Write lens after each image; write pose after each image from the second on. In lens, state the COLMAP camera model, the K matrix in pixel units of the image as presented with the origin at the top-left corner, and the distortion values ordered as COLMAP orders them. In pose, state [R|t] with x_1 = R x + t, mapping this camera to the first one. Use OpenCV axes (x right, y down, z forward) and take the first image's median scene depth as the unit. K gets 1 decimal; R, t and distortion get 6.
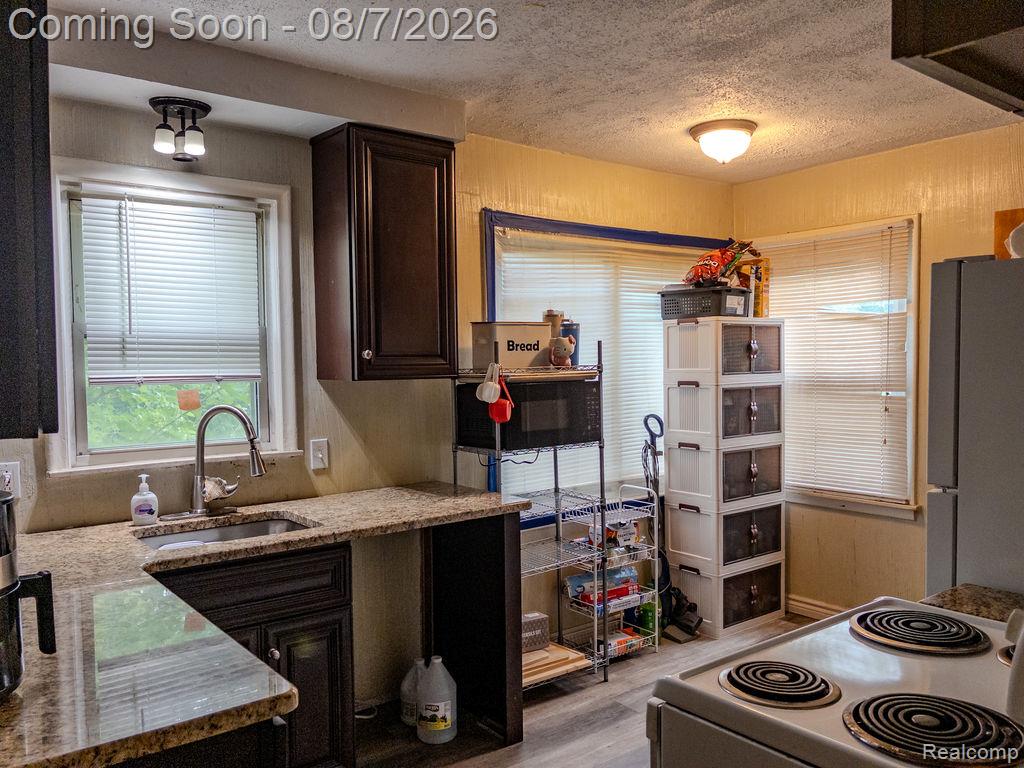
lens RADIAL K [[786.9, 0, 511.8], [0, 786.9, 386.6], [0, 0, 1]] dist [-0.007114, -0.002841]
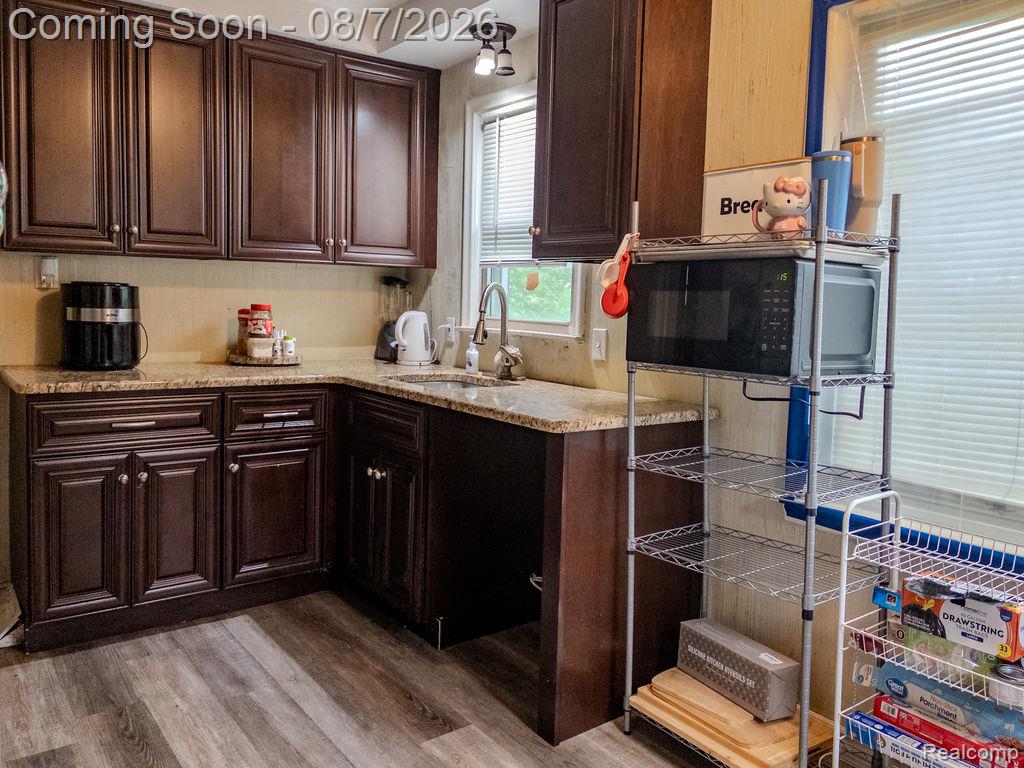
lens RADIAL K [[786.9, 0, 512.2], [0, 786.9, 383.4], [0, 0, 1]] dist [-0.007114, -0.002841]
pose [[-0.033772, 0.124565, -0.991636, 0.642860], [-0.053936, 0.990529, 0.126263, 0.017897], [0.997973, 0.057749, -0.026734, 0.854132]]
